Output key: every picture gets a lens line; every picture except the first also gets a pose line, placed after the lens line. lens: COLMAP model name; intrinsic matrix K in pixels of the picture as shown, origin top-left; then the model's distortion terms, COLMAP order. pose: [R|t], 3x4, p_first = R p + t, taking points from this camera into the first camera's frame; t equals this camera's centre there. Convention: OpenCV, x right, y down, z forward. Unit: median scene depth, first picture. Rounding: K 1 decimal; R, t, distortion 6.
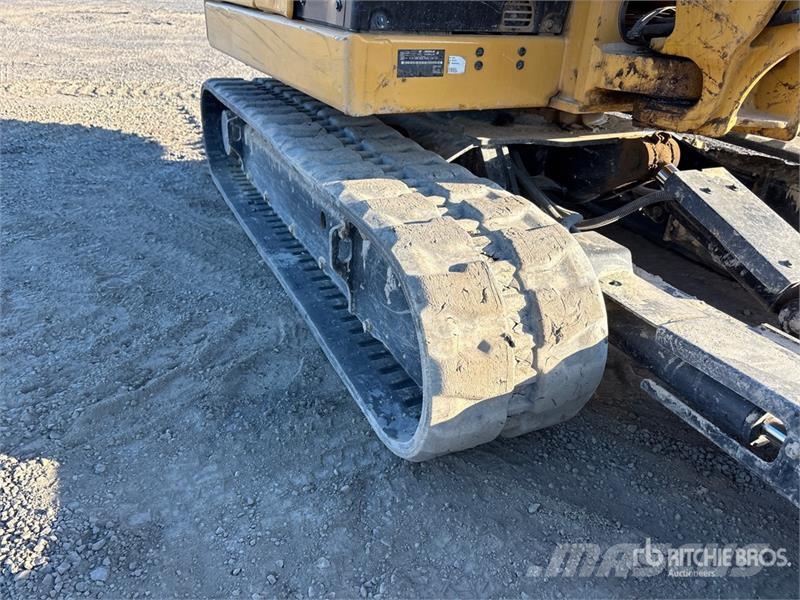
lens RADIAL K [[601.8, 0, 398.0], [0, 601.8, 302.5], [0, 0, 1]] dist [0.058189, -0.064007]
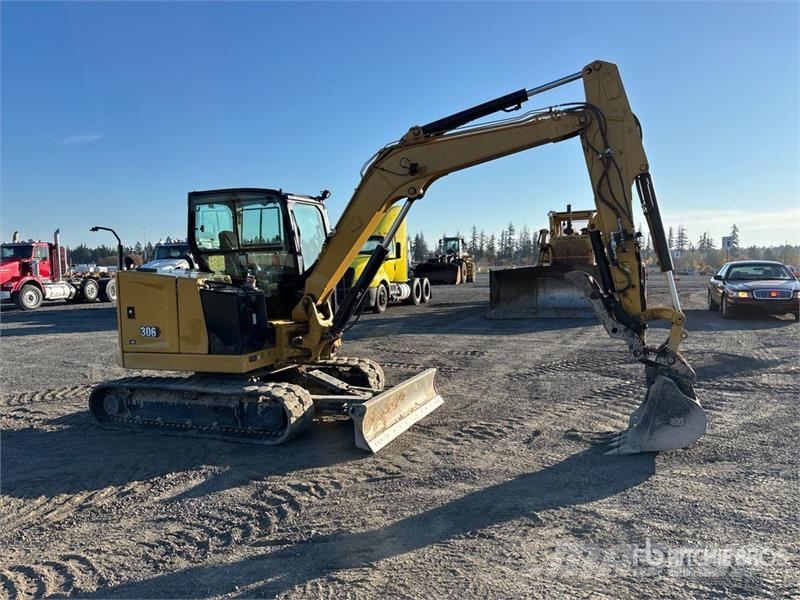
lens RADIAL K [[625.7, 0, 399.1], [0, 625.7, 301.3], [0, 0, 1]] dist [0.060223, -0.051242]
pose [[0.745785, -0.114628, 0.656251, -2.036378], [0.369141, 0.891133, -0.263849, 0.789229], [-0.554563, 0.439024, 0.706908, -2.857534]]
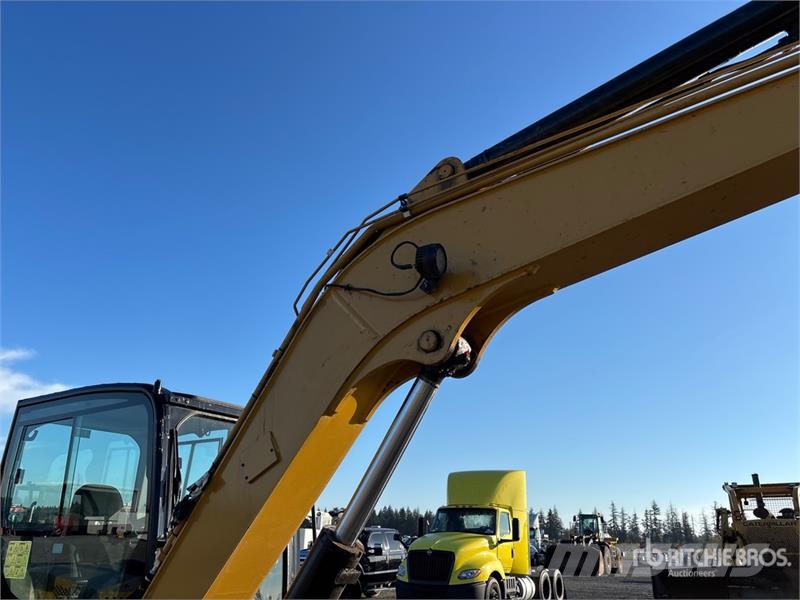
lens RADIAL K [[601.8, 0, 403.8], [0, 601.8, 304.8], [0, 0, 1]] dist [0.058189, -0.064007]
pose [[0.862606, 0.143384, 0.485130, 0.266917], [0.263130, 0.691879, -0.672359, -0.219721], [-0.432057, 0.707633, 0.559091, -0.935758]]
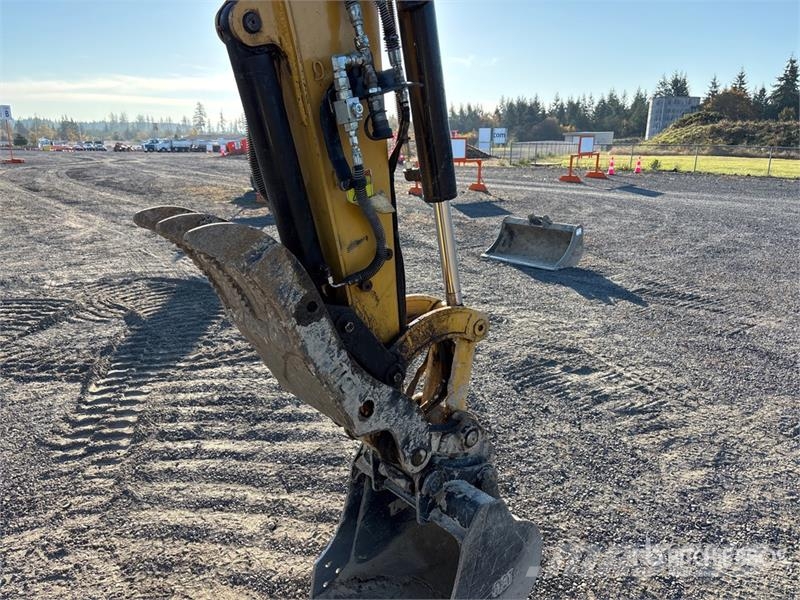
lens RADIAL K [[601.8, 0, 394.6], [0, 601.8, 307.1], [0, 0, 1]] dist [0.058189, -0.064007]
pose [[-0.214266, -0.329678, 0.919458, 0.444111], [0.441830, 0.806802, 0.392246, -0.124953], [-0.871135, 0.490289, -0.027208, -0.932773]]
